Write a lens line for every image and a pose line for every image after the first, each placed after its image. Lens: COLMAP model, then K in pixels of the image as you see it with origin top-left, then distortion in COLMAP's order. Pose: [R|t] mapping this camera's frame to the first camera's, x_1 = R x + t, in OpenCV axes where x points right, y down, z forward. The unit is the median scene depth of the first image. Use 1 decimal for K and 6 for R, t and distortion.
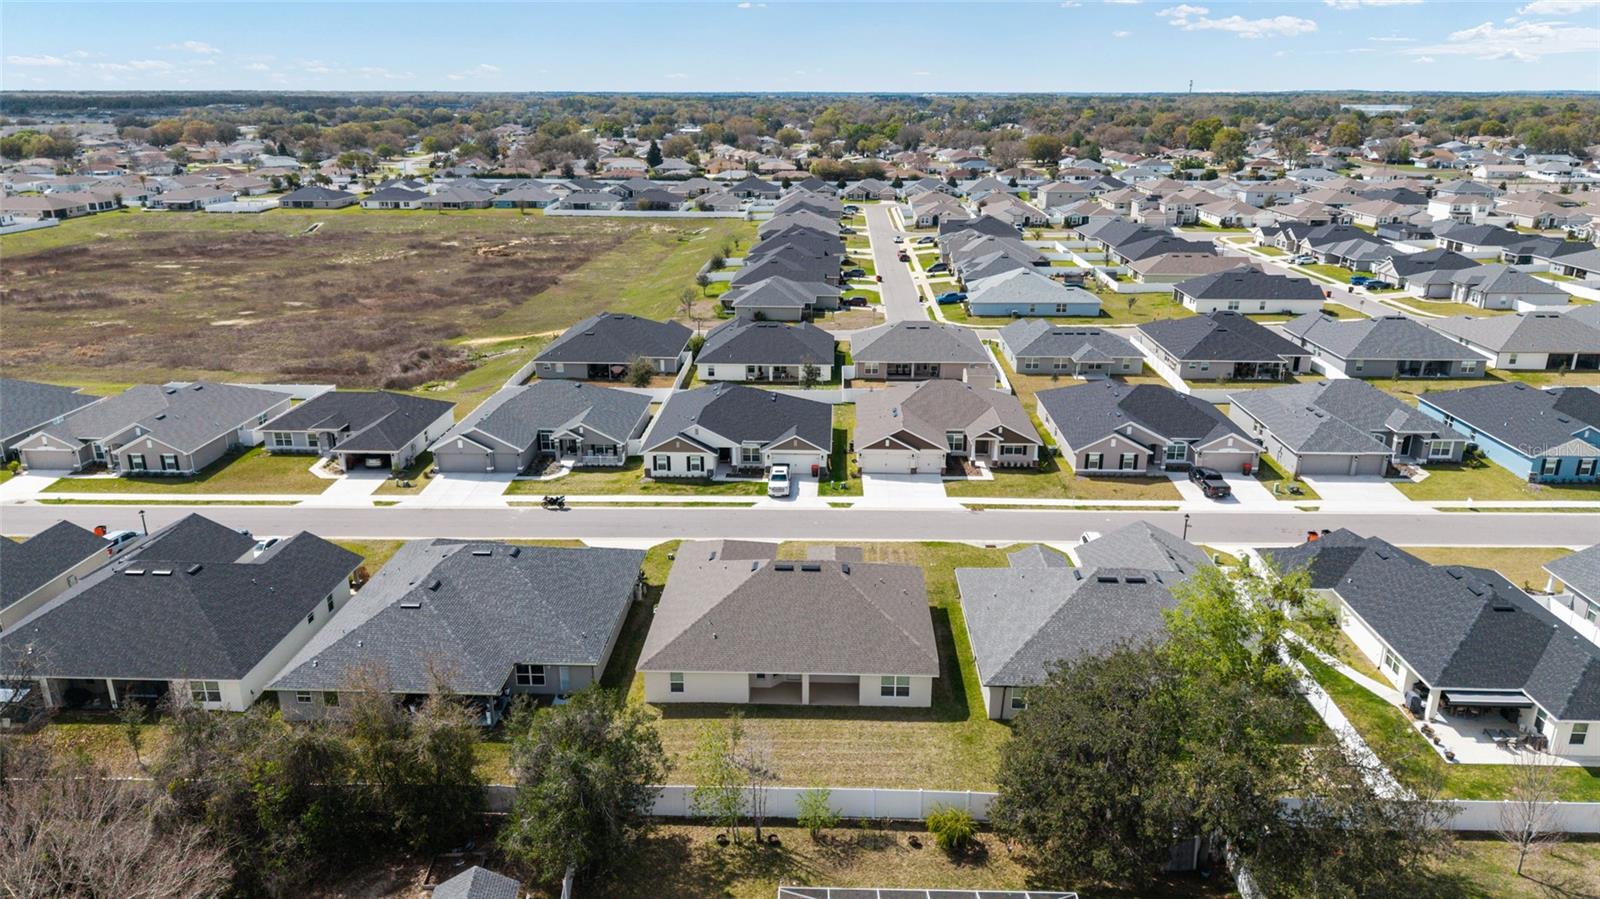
lens RADIAL K [[1075.7, 0, 800.0], [0, 1075.7, 449.5], [0, 0, 1]] dist [0.060835, -0.081777]
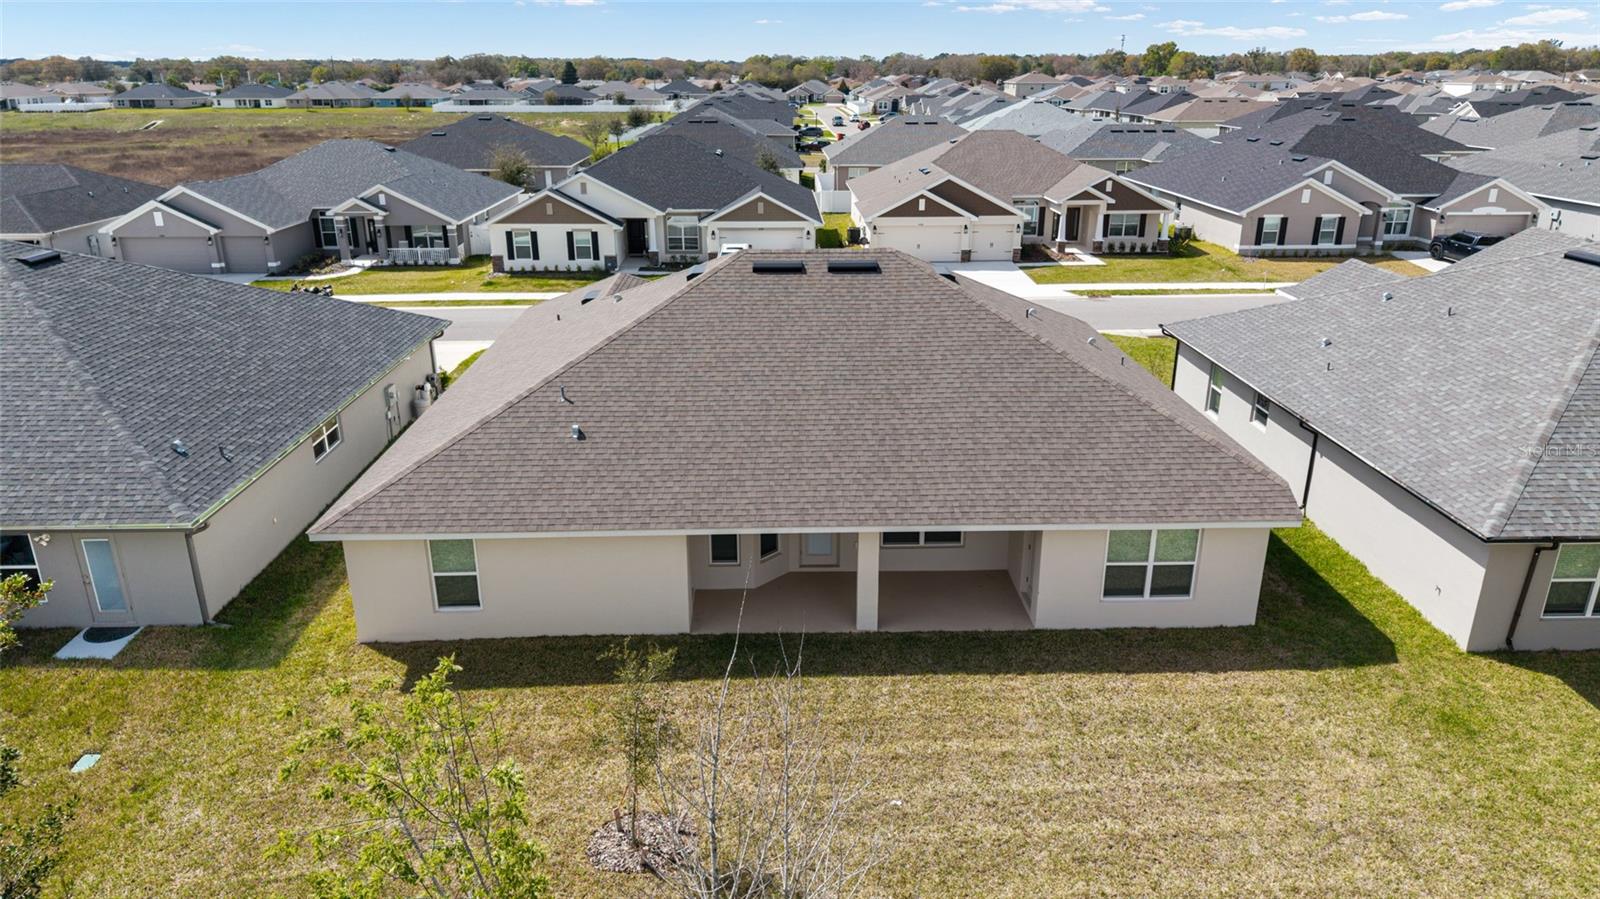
lens RADIAL K [[1075.1, 0, 800.0], [0, 1075.1, 449.5], [0, 0, 1]] dist [0.008810, -0.001894]
pose [[0.997925, -0.023900, 0.059791, -0.020402], [0.022502, 0.999460, 0.023948, 0.108594], [-0.060331, -0.022553, 0.997924, 0.426684]]
